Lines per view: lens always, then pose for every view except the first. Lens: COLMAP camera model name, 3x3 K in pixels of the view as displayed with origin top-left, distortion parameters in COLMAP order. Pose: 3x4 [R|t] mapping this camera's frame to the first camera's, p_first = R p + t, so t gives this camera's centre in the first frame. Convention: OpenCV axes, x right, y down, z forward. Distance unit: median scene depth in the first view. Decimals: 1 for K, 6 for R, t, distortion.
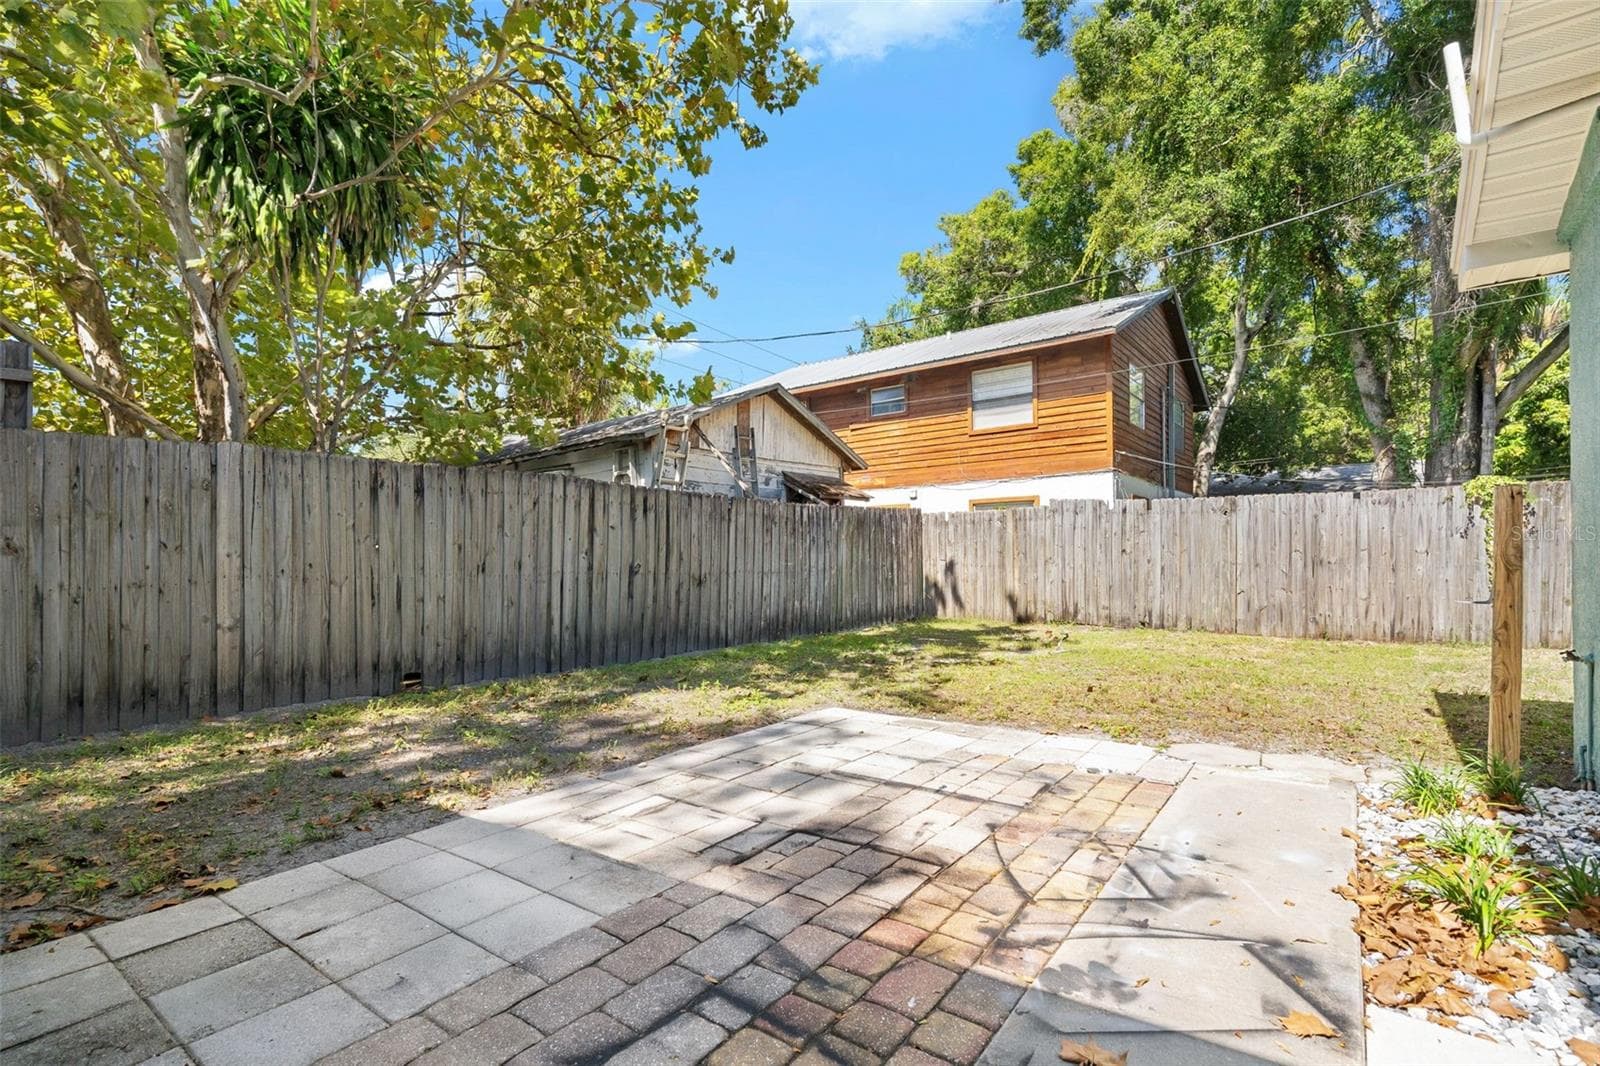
lens RADIAL K [[764.2, 0, 798.6], [0, 764.2, 545.0], [0, 0, 1]] dist [0.001681, 0.000357]
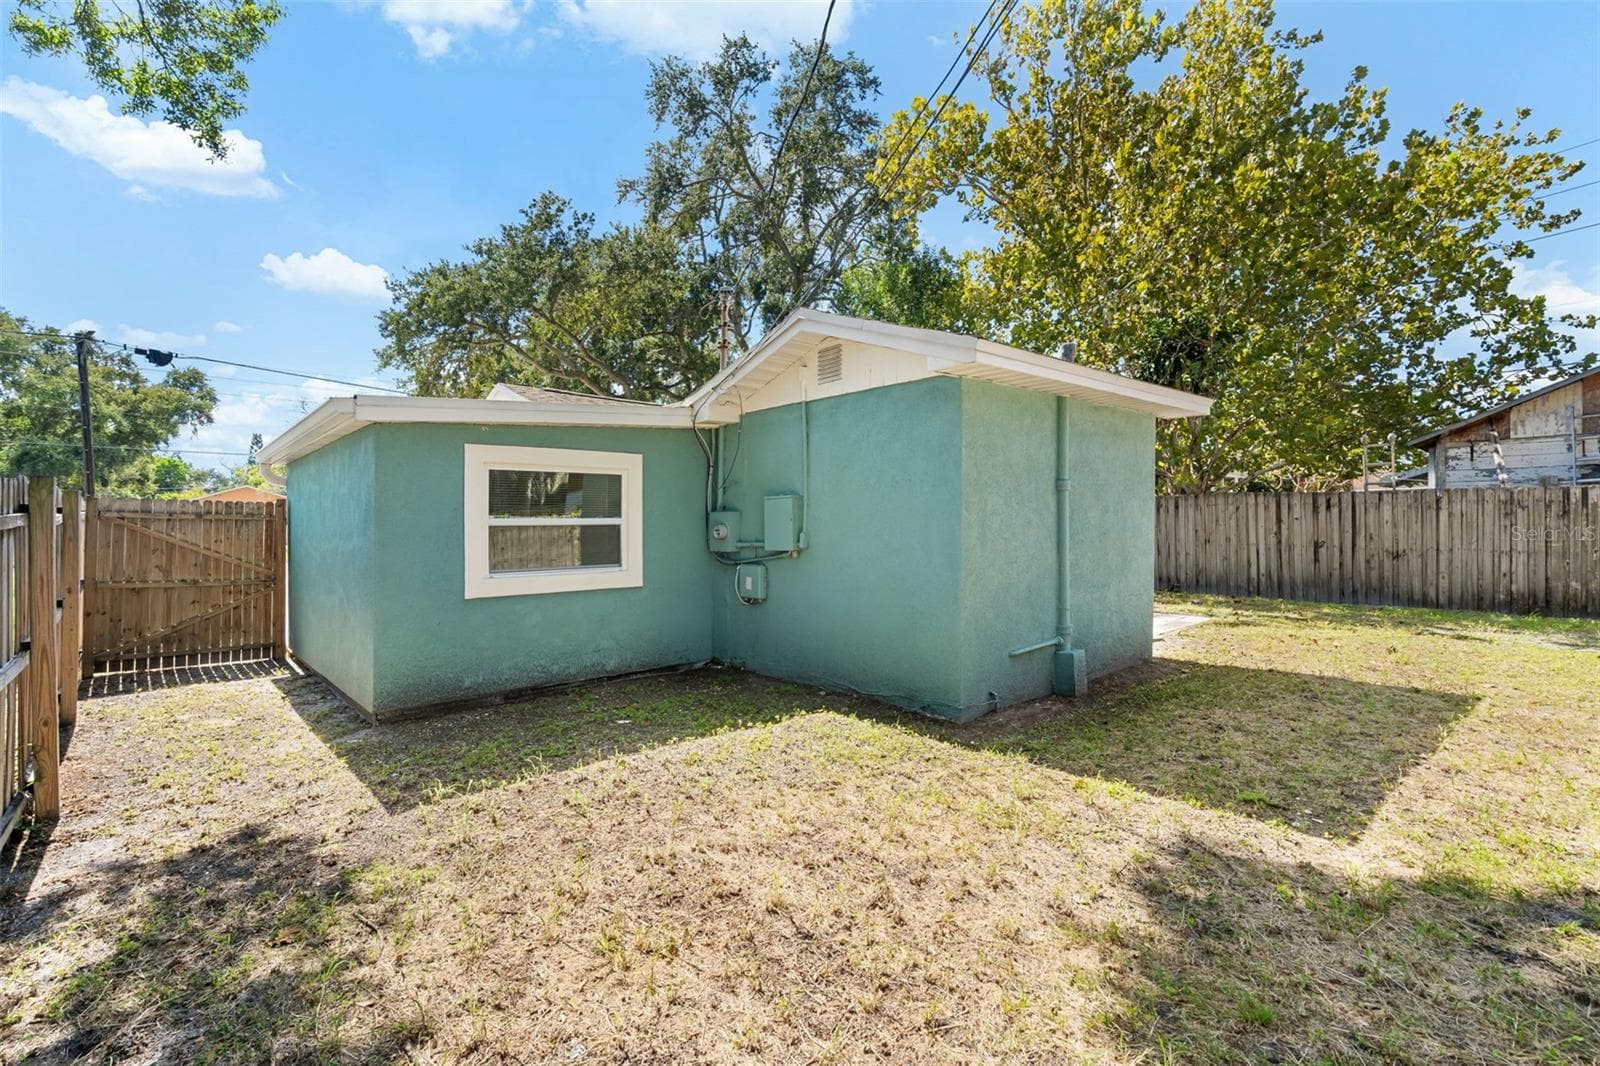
lens RADIAL K [[764.2, 0, 798.9], [0, 764.2, 528.3], [0, 0, 1]] dist [0.001681, 0.000357]
pose [[-0.213947, 0.001578, -0.976844, 1.677446], [0.013323, 0.999910, -0.001303, -0.014849], [0.976754, -0.013294, -0.213949, 0.299160]]
